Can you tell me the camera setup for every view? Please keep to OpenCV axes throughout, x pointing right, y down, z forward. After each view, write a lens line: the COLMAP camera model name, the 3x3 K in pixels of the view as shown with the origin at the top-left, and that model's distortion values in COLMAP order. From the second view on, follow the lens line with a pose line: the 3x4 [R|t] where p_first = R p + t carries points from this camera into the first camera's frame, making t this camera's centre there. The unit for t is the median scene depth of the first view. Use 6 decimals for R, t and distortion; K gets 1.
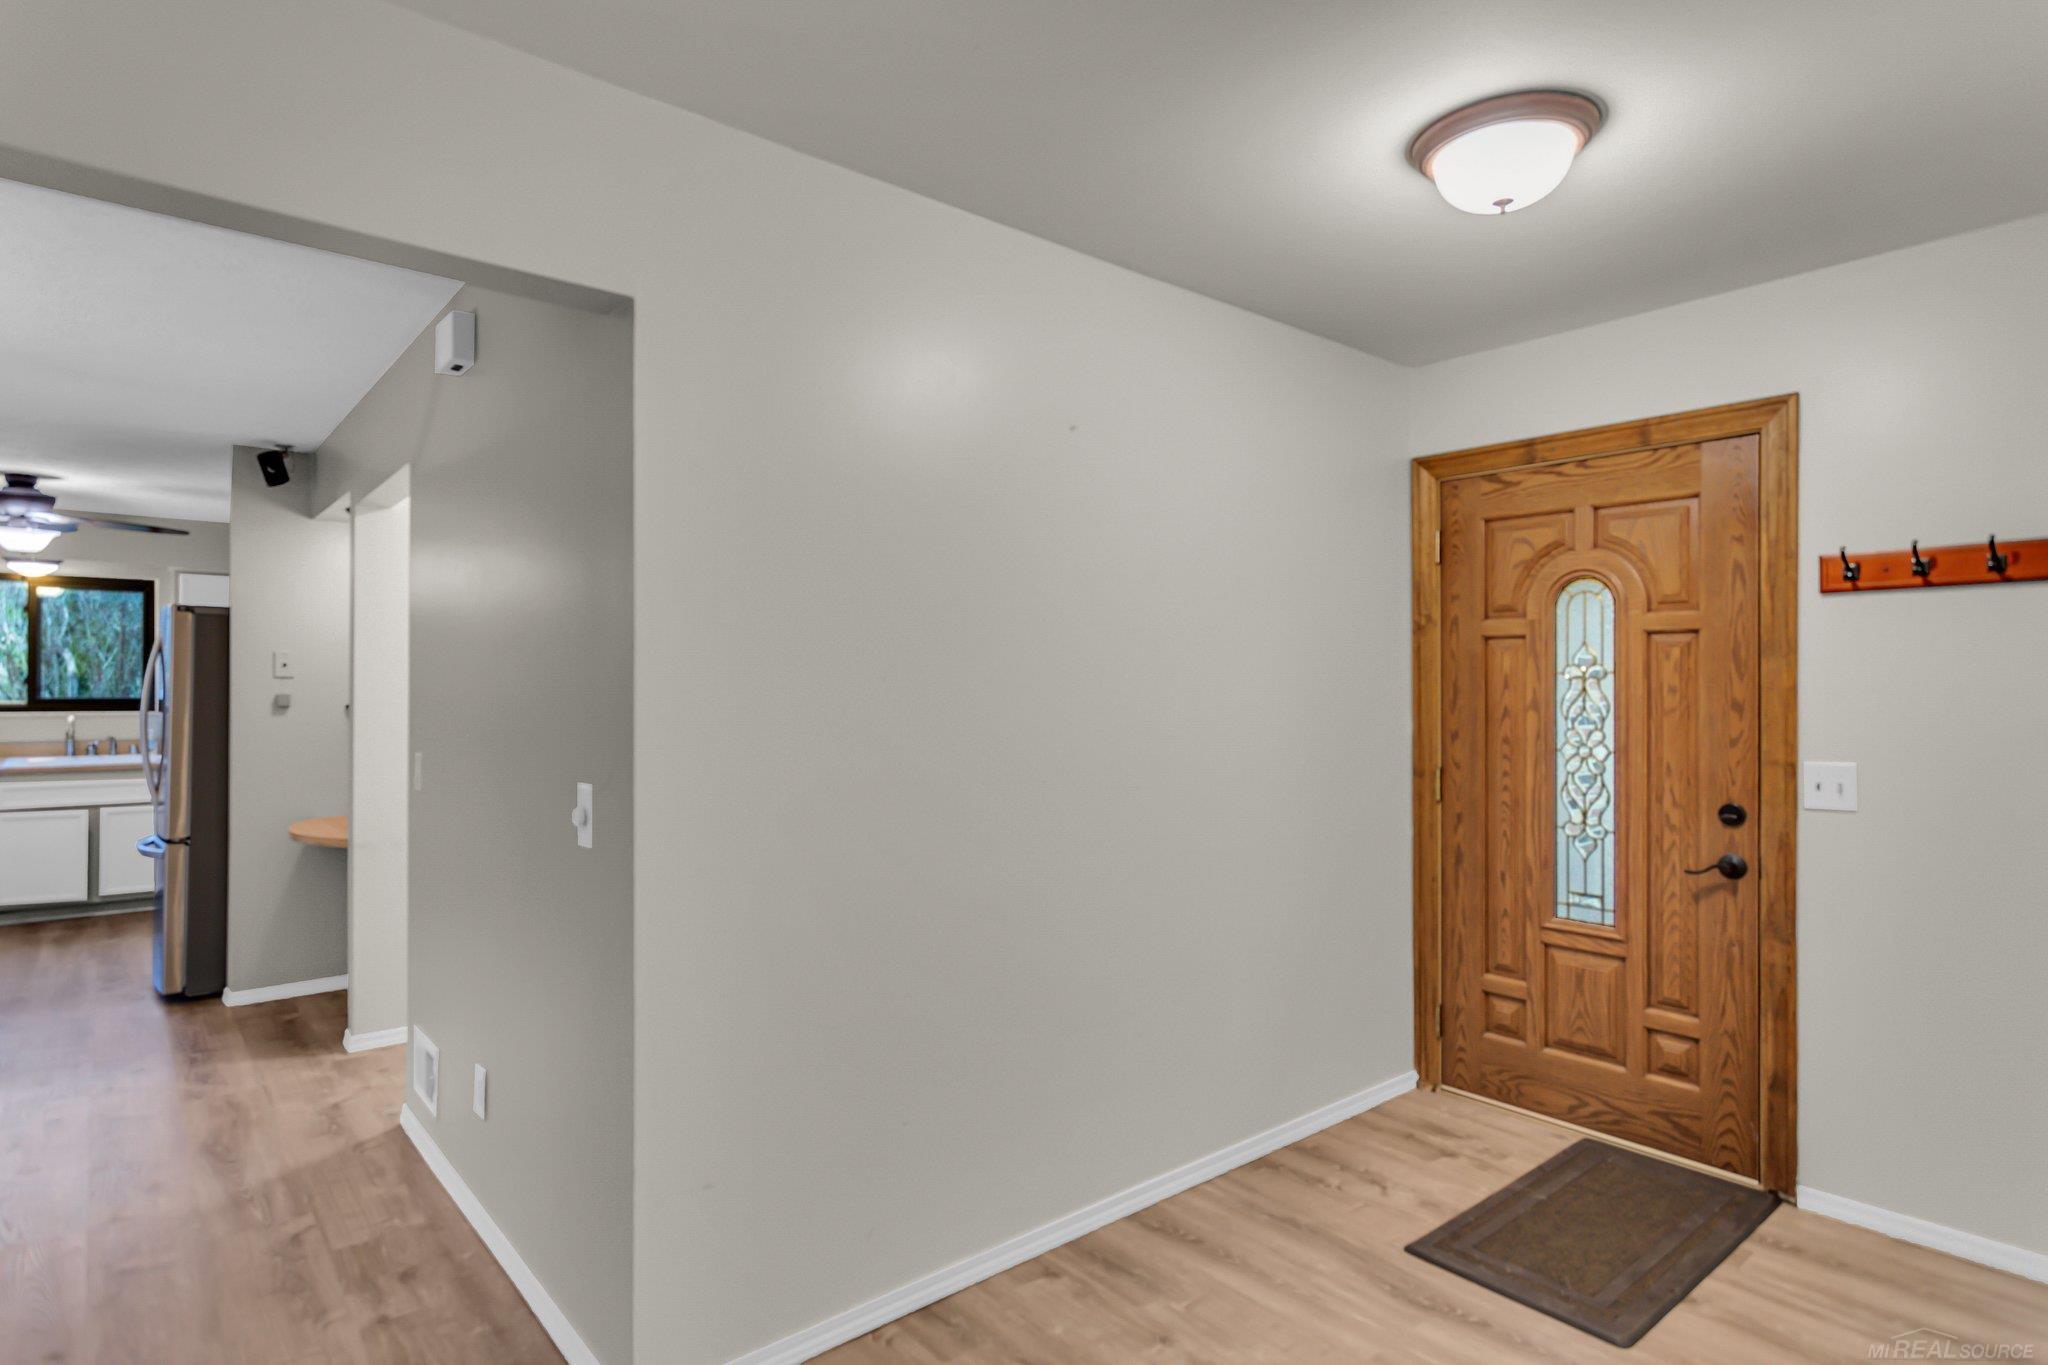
lens RADIAL K [[1053.8, 0, 1001.5], [0, 1053.8, 682.2], [0, 0, 1]] dist [-0.002993, -0.001206]
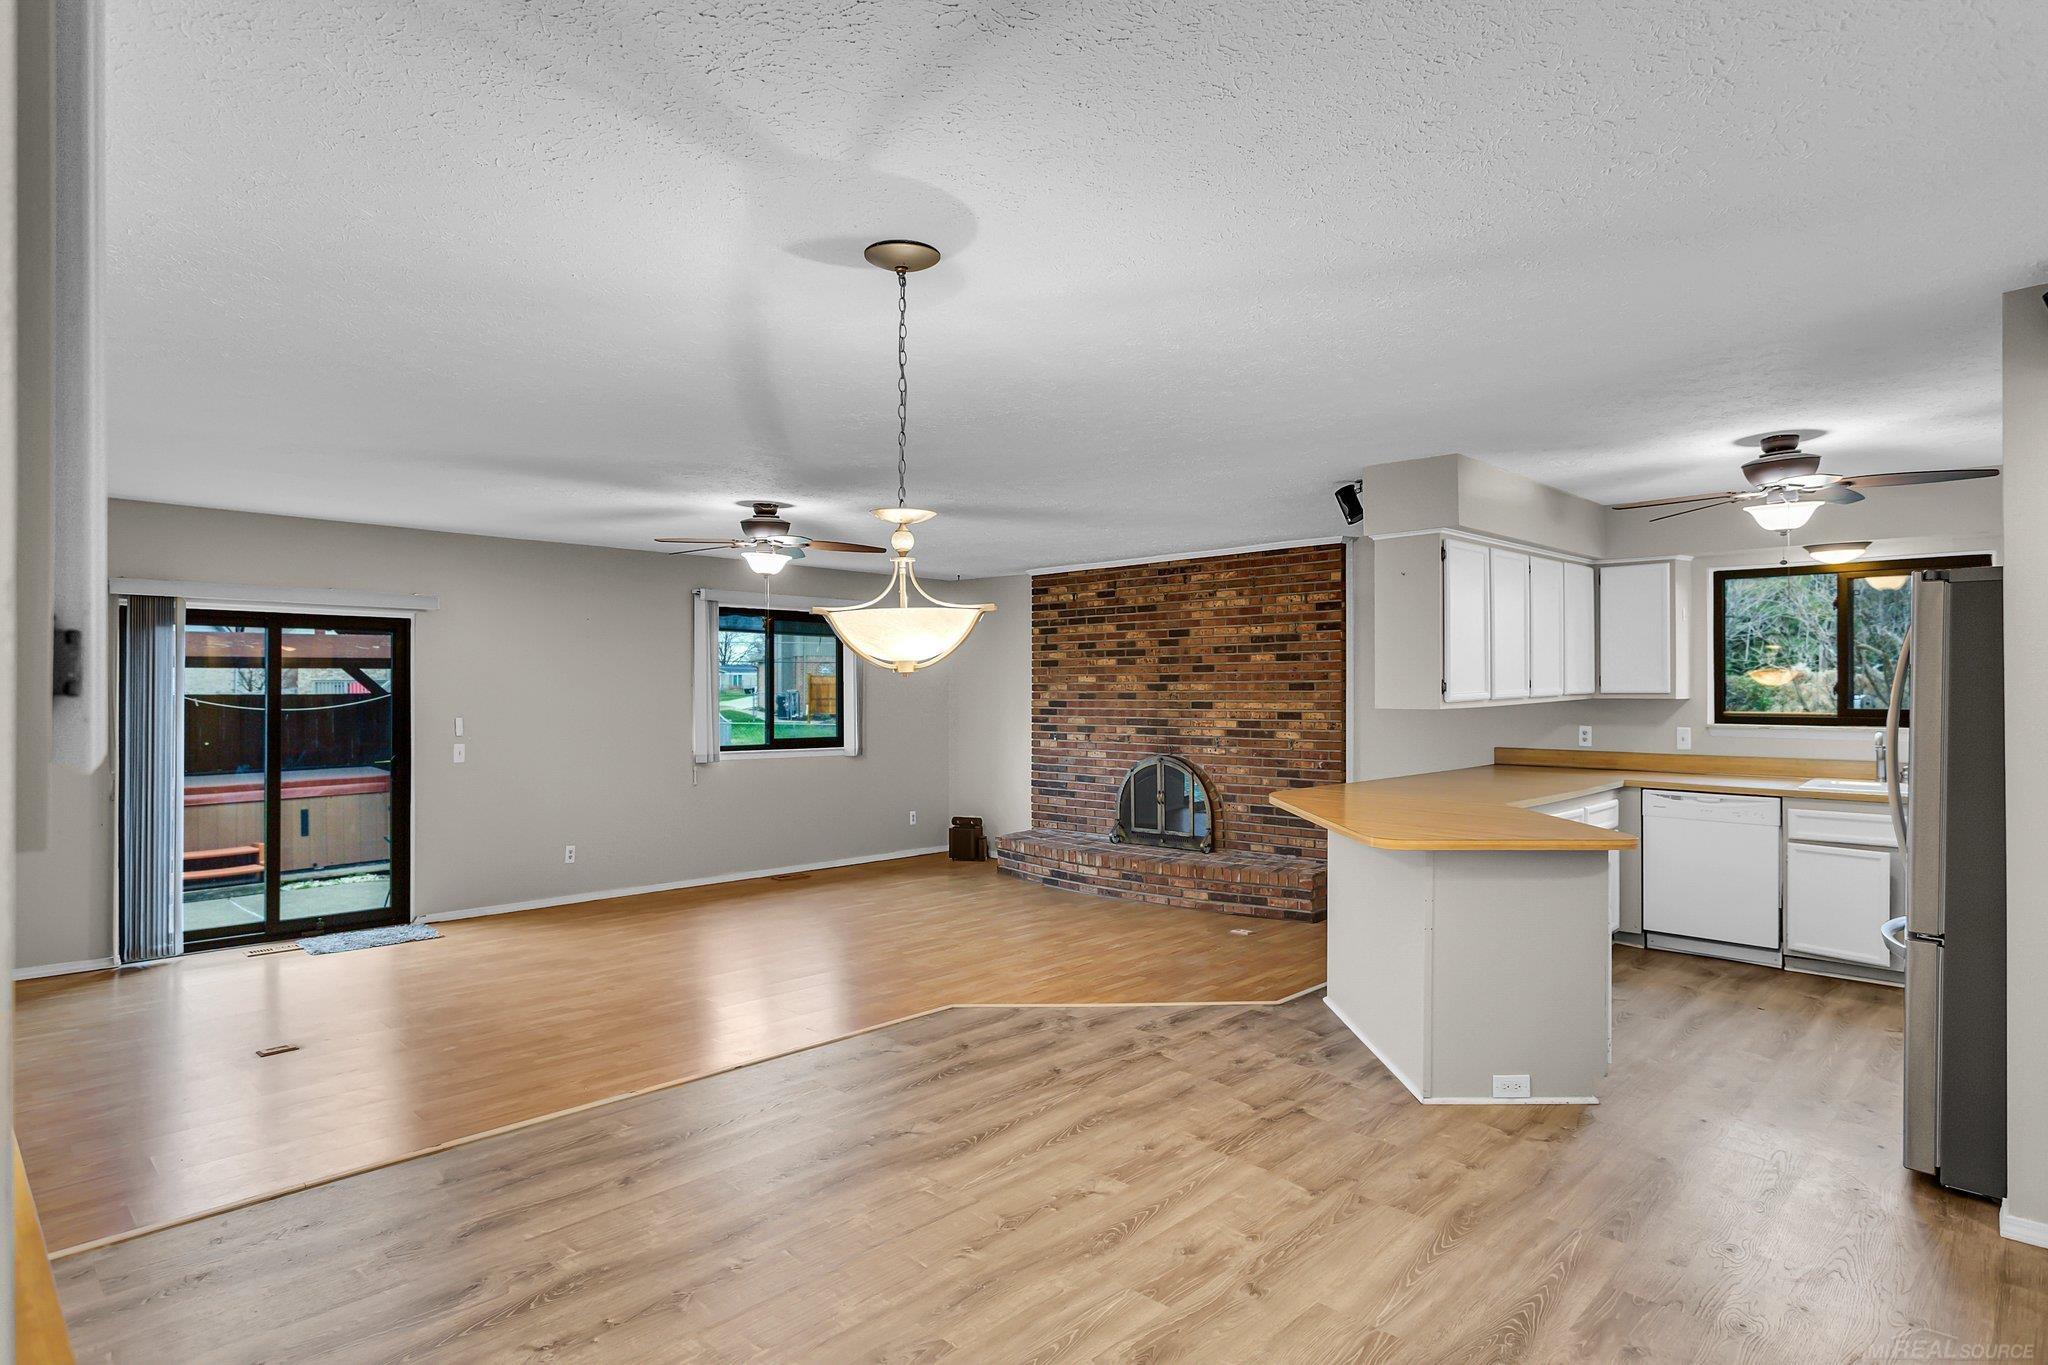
lens RADIAL K [[1053.8, 0, 1003.9], [0, 1053.8, 695.3], [0, 0, 1]] dist [-0.002993, -0.001206]
pose [[0.078424, 0.006711, -0.996898, -0.161940], [-0.001617, 0.999977, 0.006605, -0.000911], [0.996919, 0.001094, 0.078433, 0.330681]]
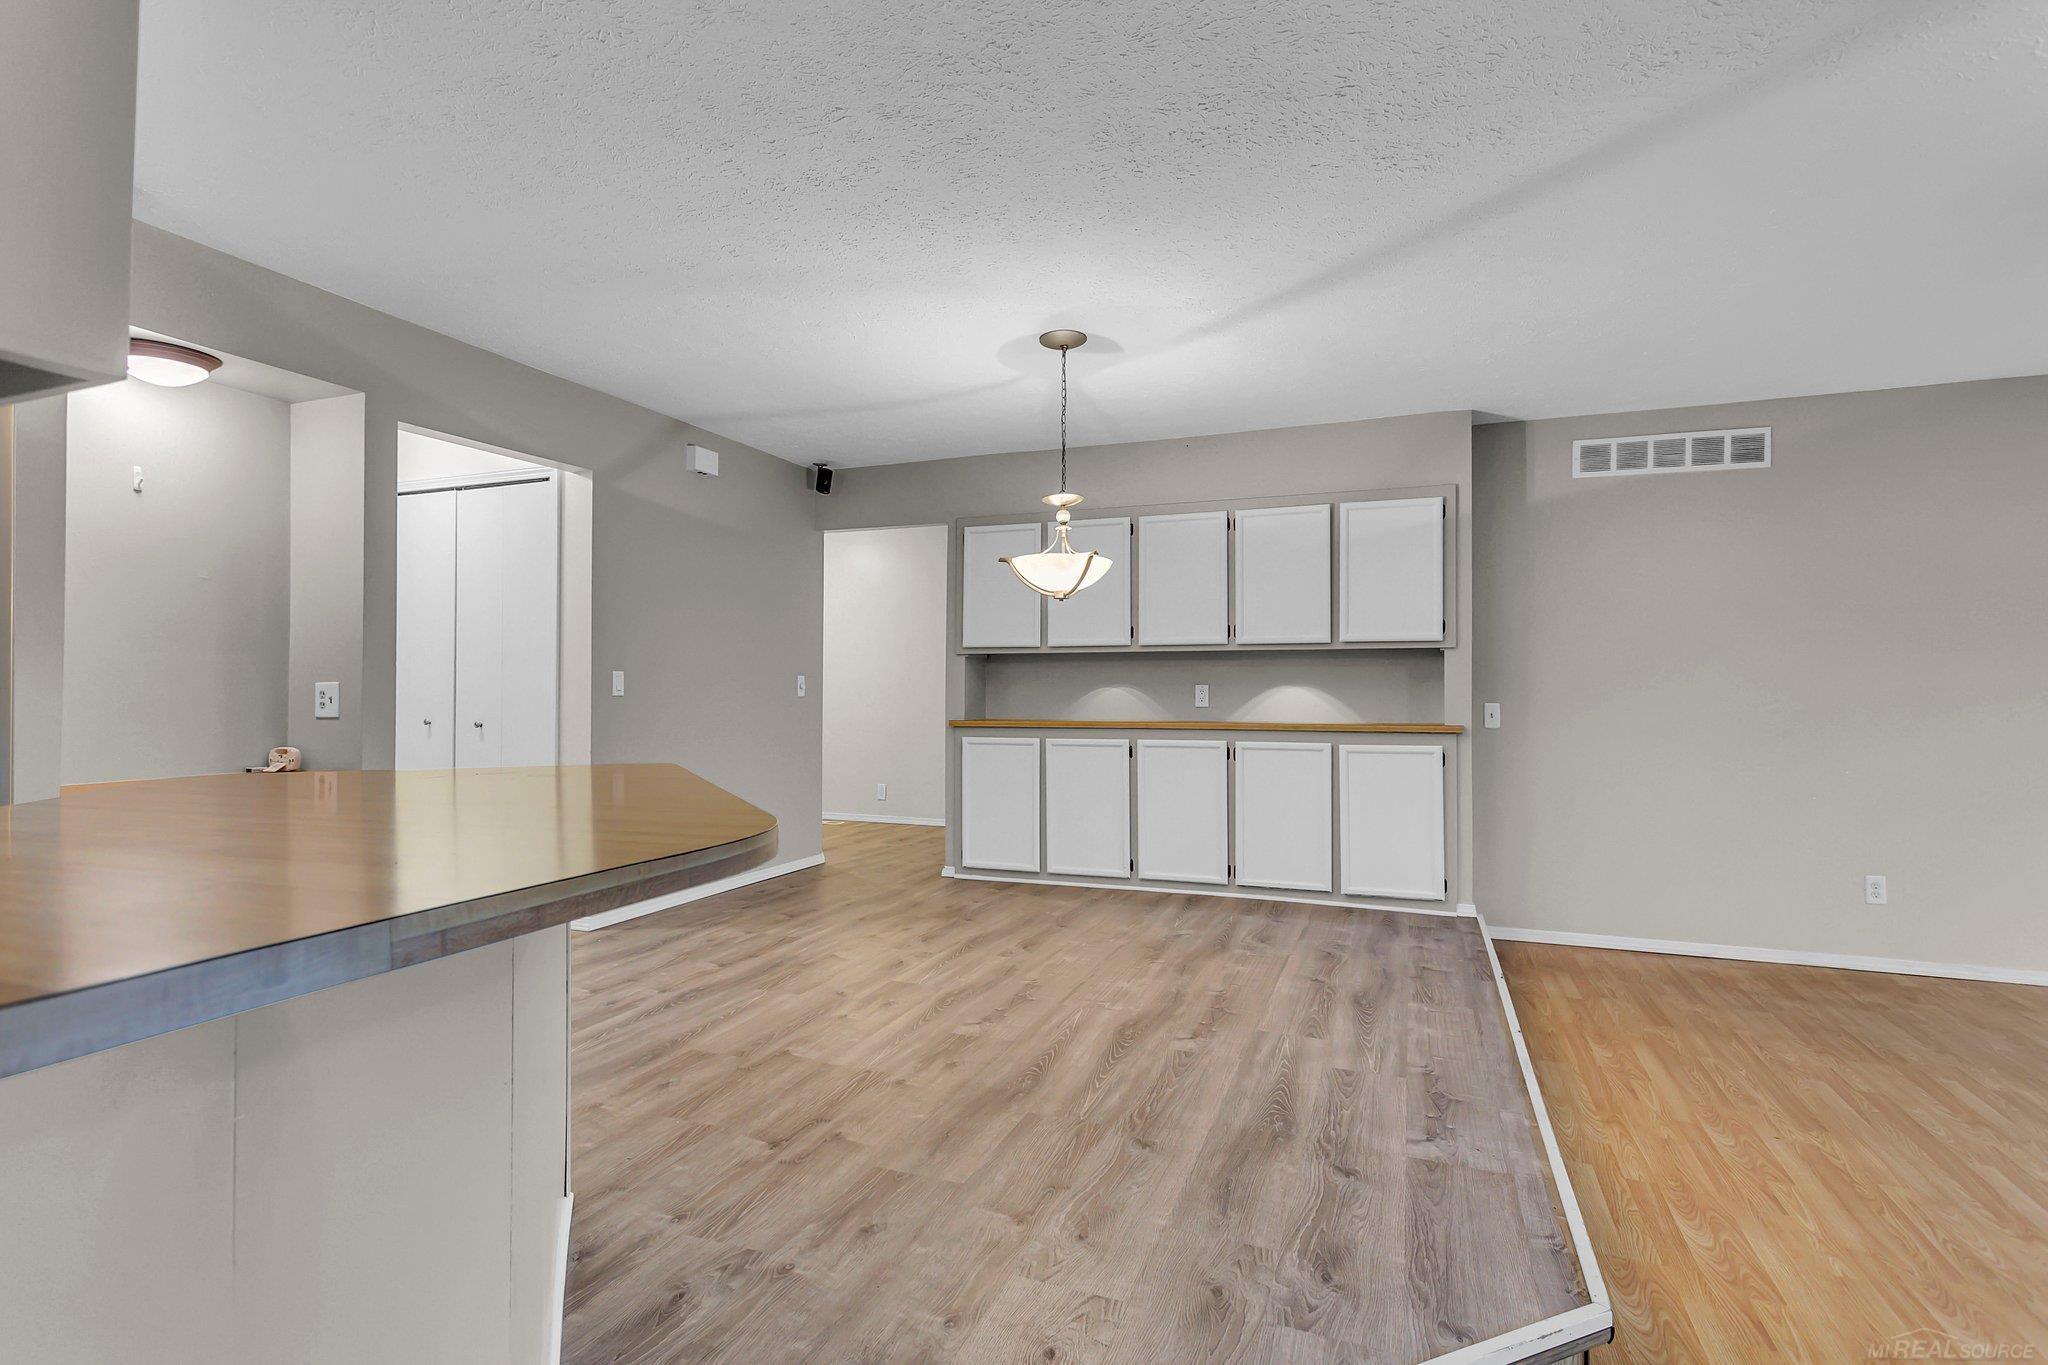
lens RADIAL K [[981.8, 0, 1009.5], [0, 981.8, 678.8], [0, 0, 1]] dist [-0.001875, 0.002722]
pose [[-0.460944, 0.016899, 0.887268, -1.242173], [0.001288, 0.999830, -0.018373, 0.065426], [-0.887428, -0.007326, -0.460888, 0.678177]]
